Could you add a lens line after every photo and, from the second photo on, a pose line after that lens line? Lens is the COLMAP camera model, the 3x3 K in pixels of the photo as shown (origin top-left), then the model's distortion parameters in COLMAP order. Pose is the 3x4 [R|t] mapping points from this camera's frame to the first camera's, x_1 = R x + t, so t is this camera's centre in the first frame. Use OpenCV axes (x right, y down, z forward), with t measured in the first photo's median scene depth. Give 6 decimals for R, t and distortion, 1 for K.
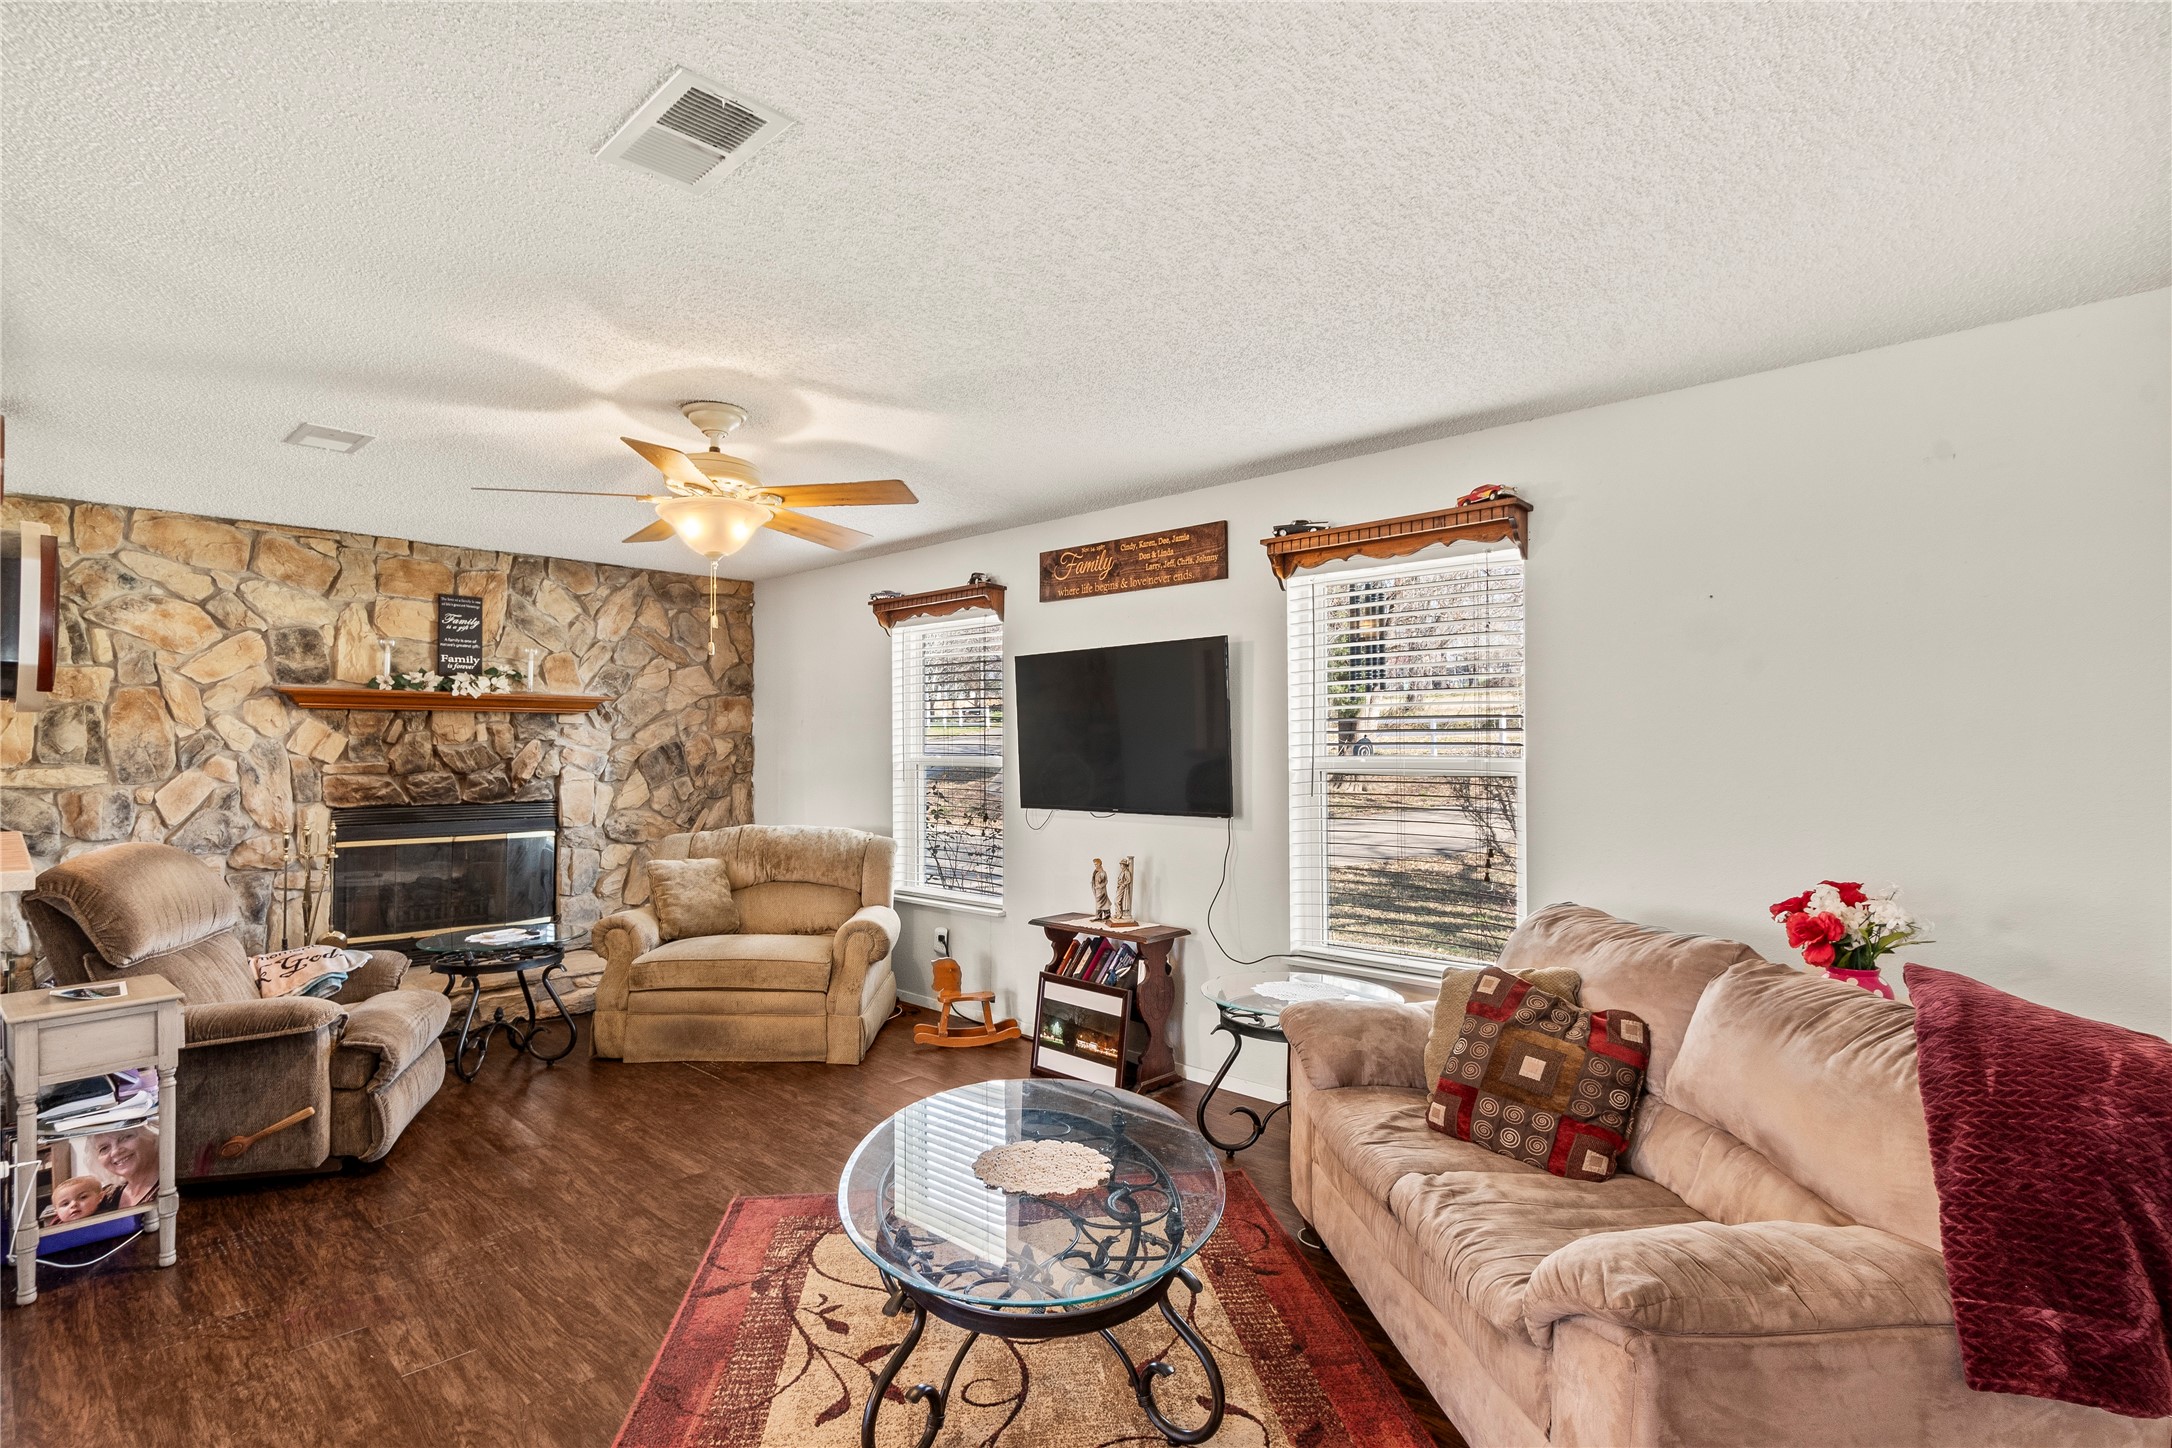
lens RADIAL K [[1076.2, 0, 1083.1], [0, 1076.2, 742.7], [0, 0, 1]] dist [-0.000520, 0.000833]
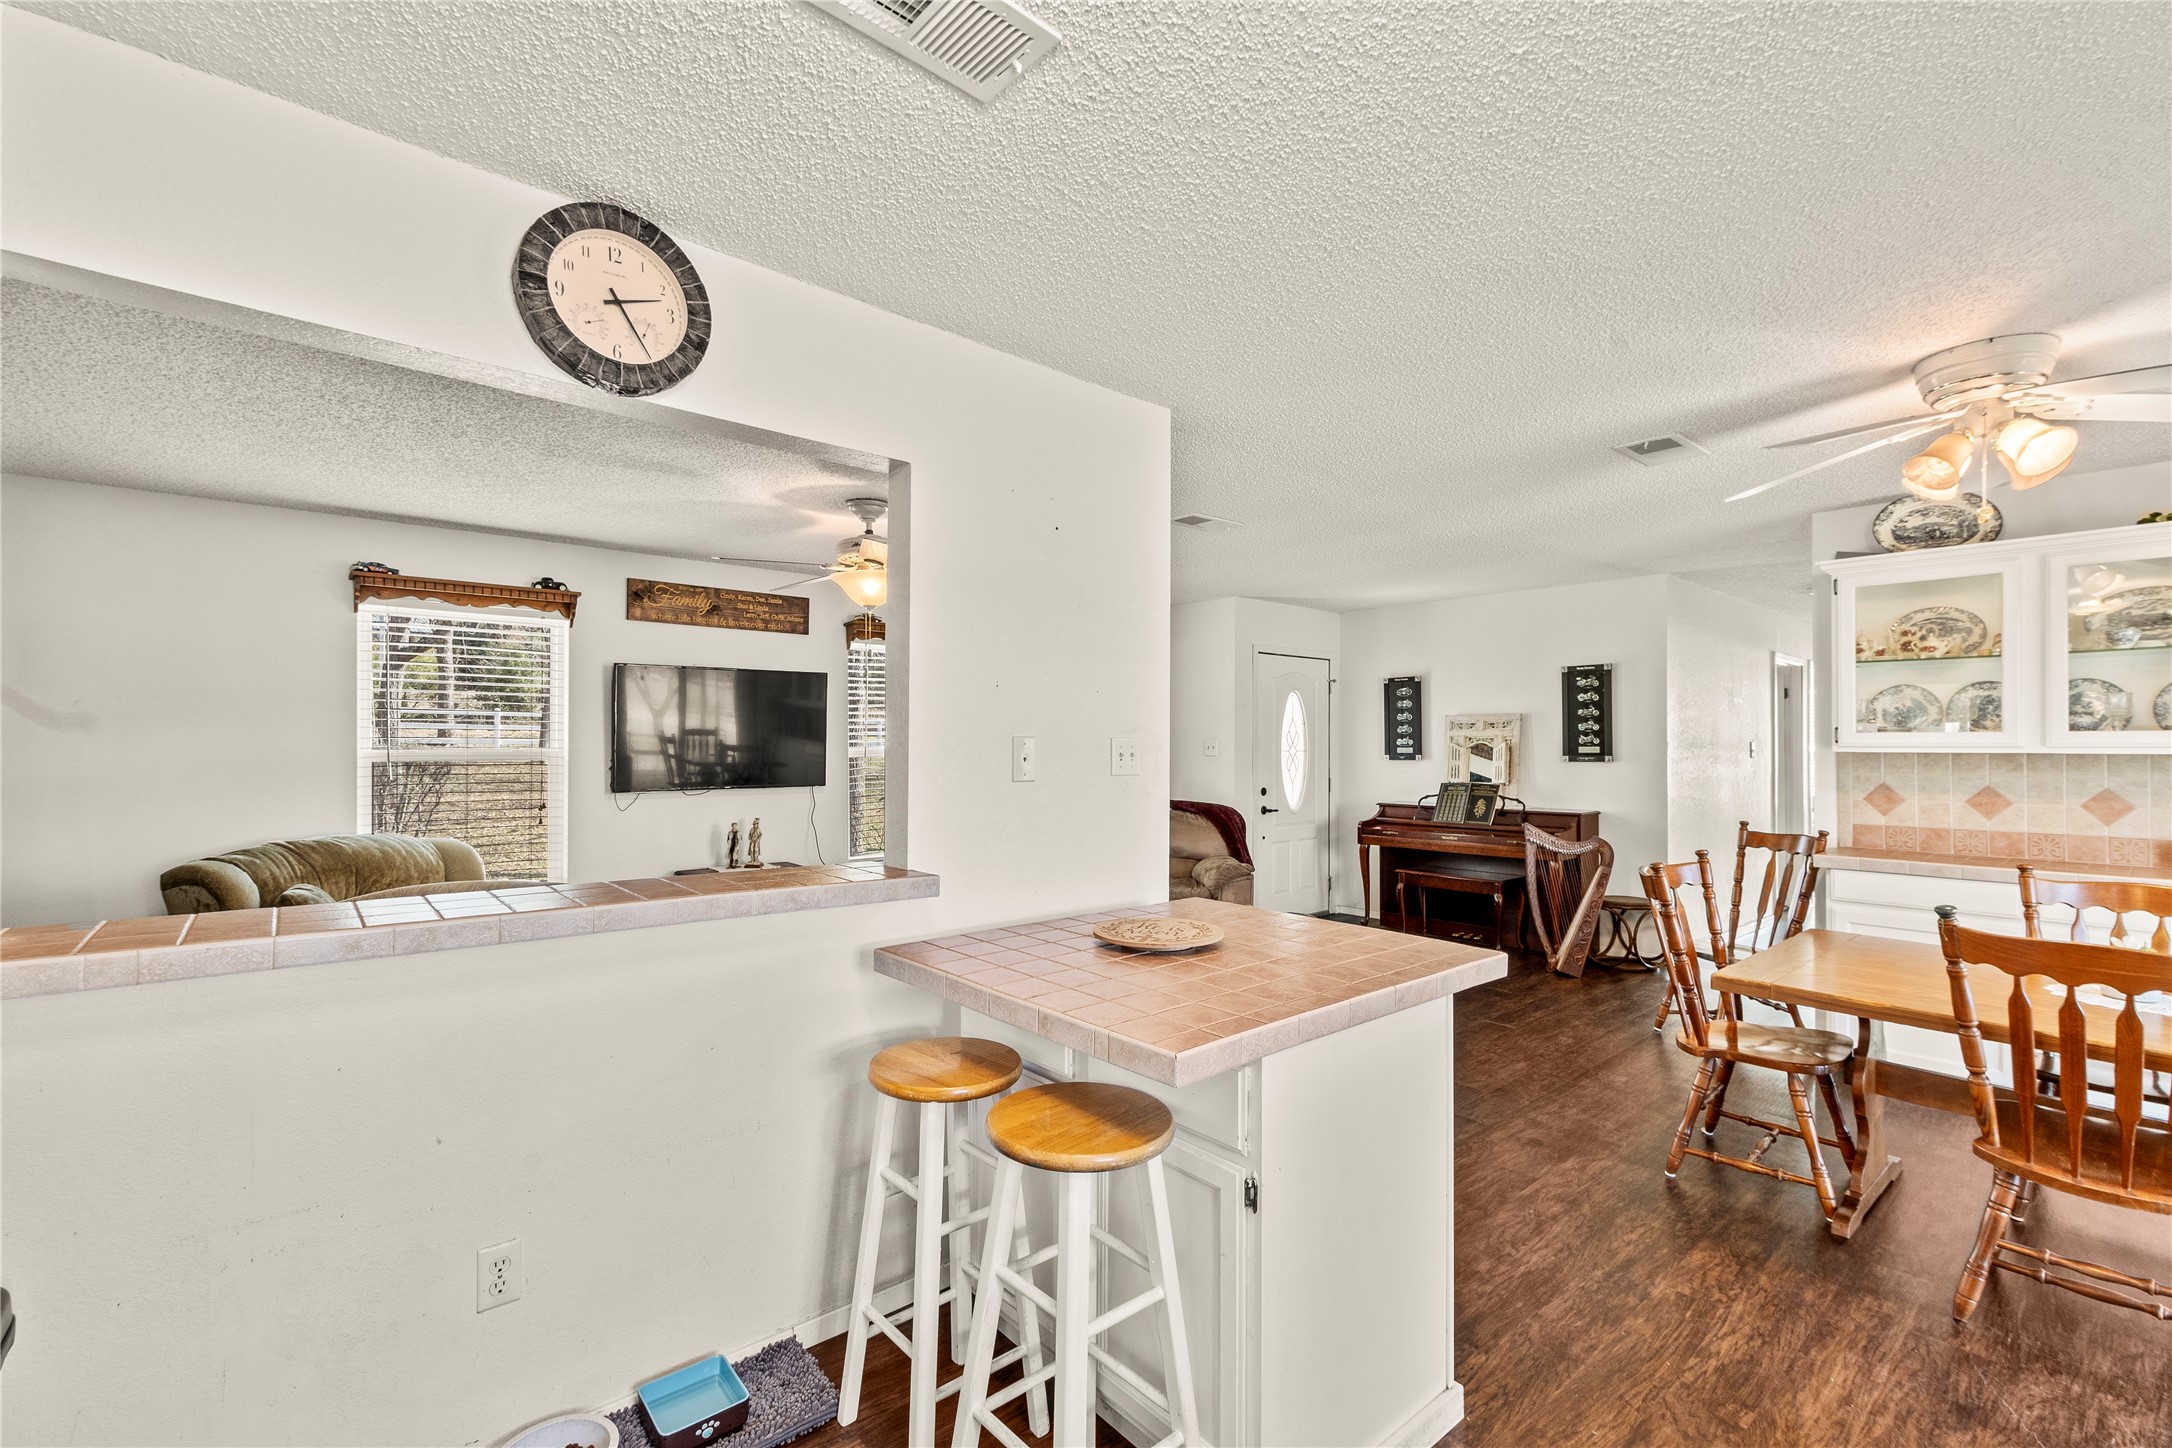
lens RADIAL K [[953.0, 0, 1085.0], [0, 953.0, 730.4], [0, 0, 1]] dist [0.014750, -0.000497]
pose [[0.081487, 0.013363, 0.996585, -1.029501], [-0.007472, 0.999890, -0.012796, 0.001952], [-0.996646, -0.006404, 0.081578, 0.402343]]
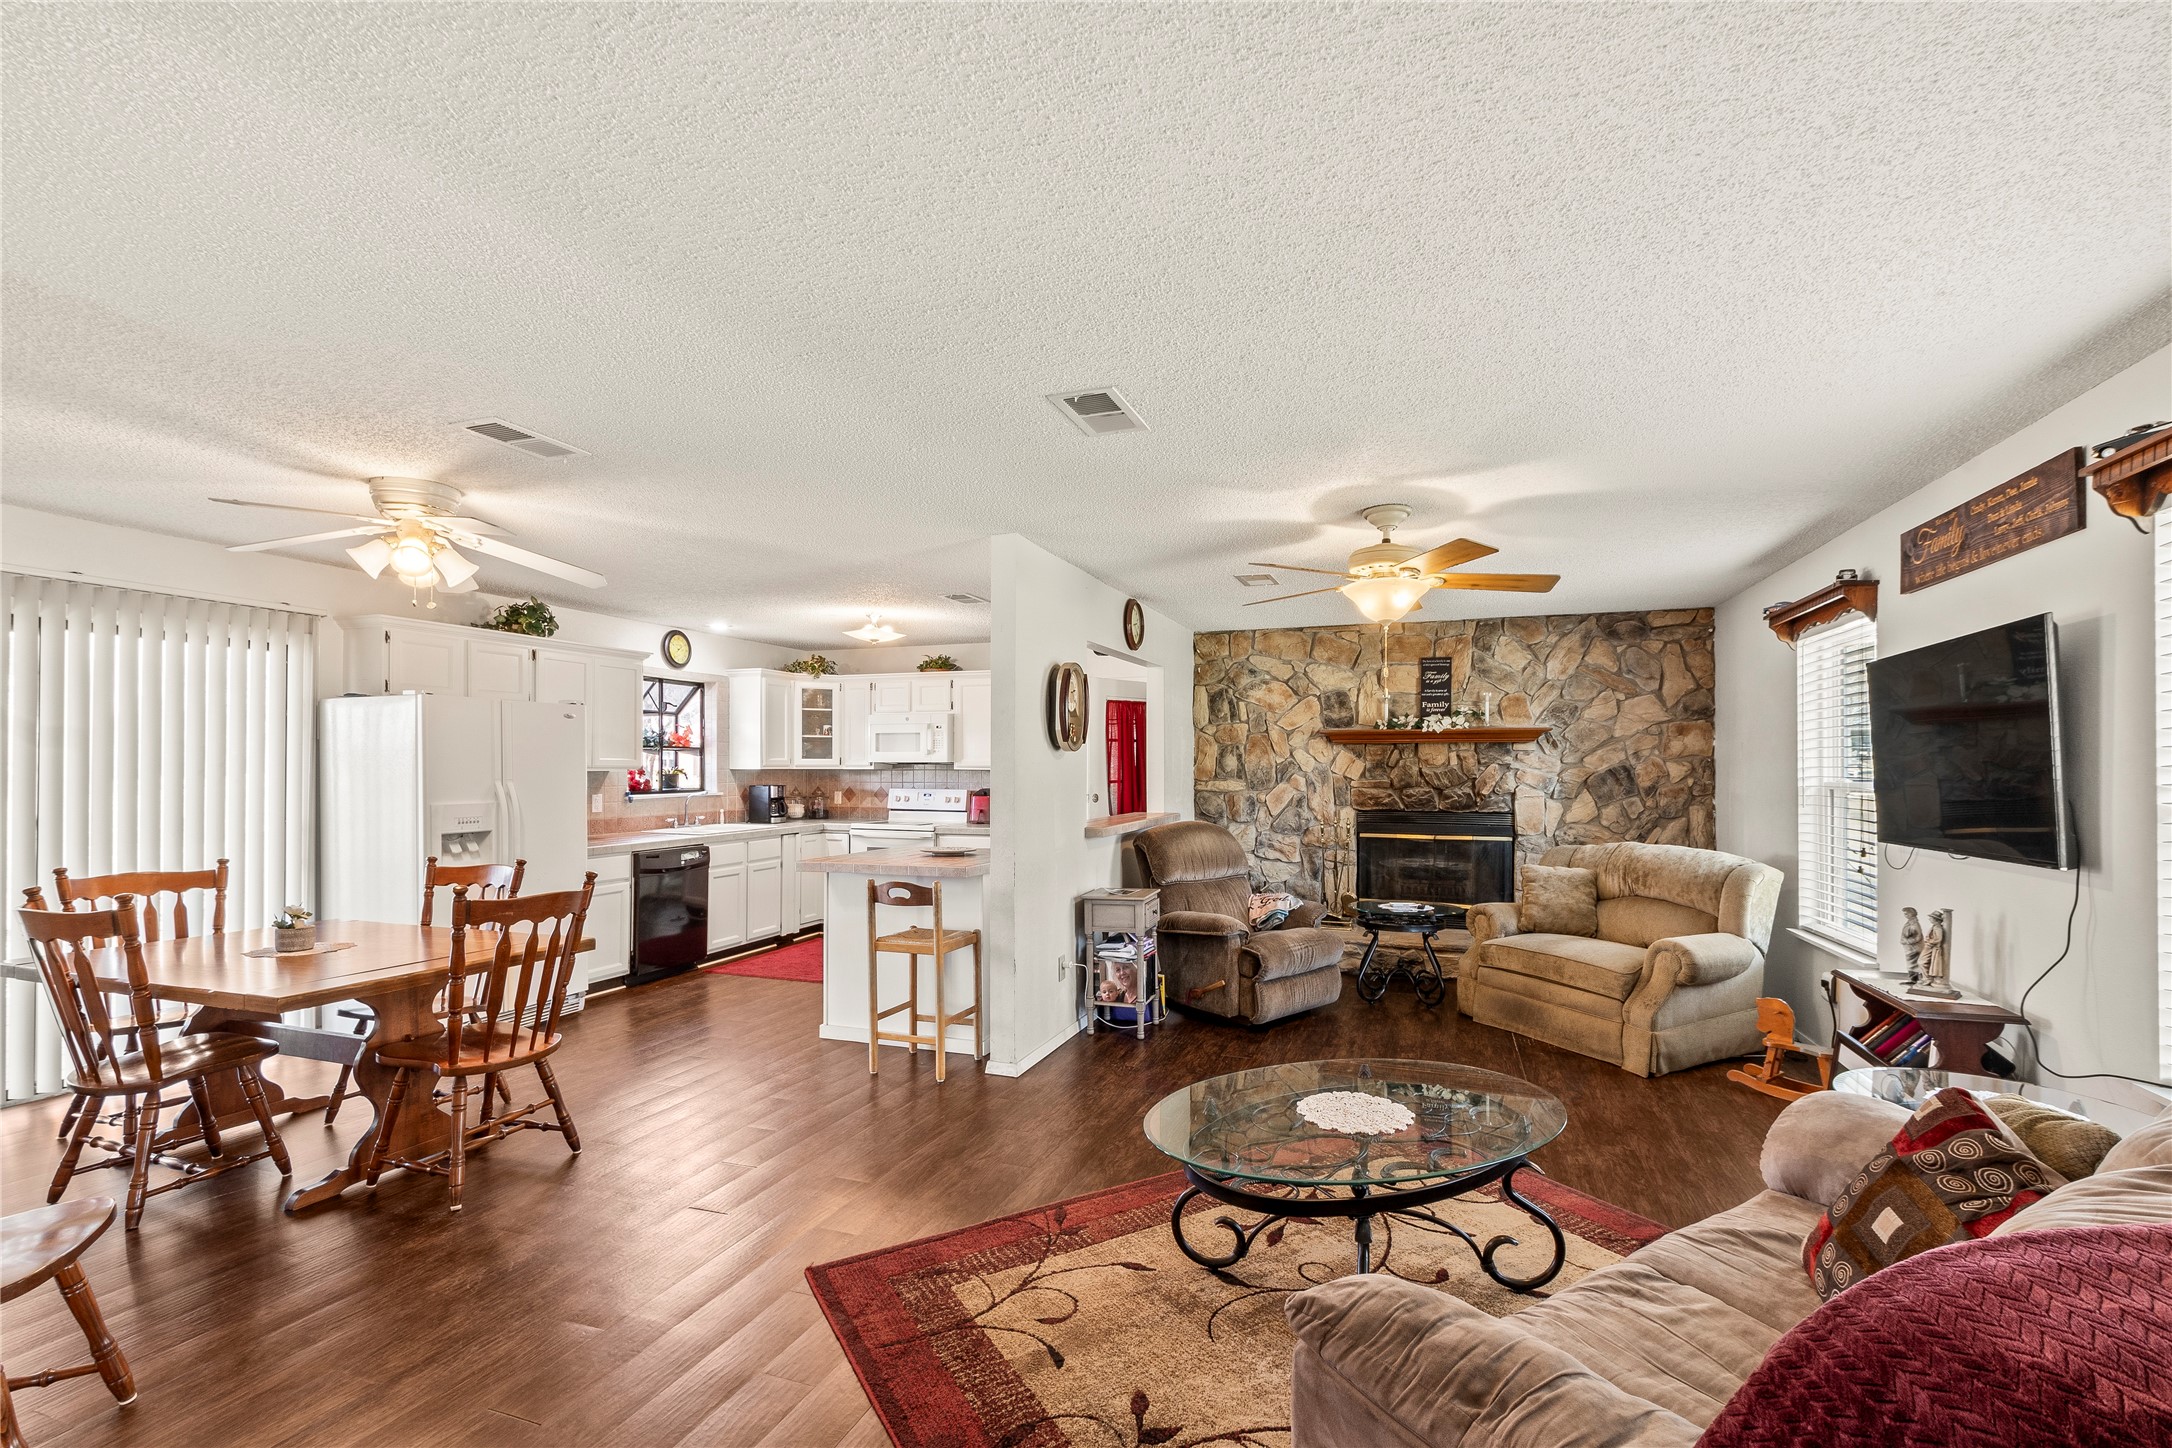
lens RADIAL K [[953.0, 0, 1101.8], [0, 953.0, 761.6], [0, 0, 1]] dist [0.014750, -0.000497]
pose [[0.414585, -0.006865, -0.909985, 0.370593], [0.000848, 0.999974, -0.007157, 0.002787], [0.910010, 0.002196, 0.414580, 0.131528]]
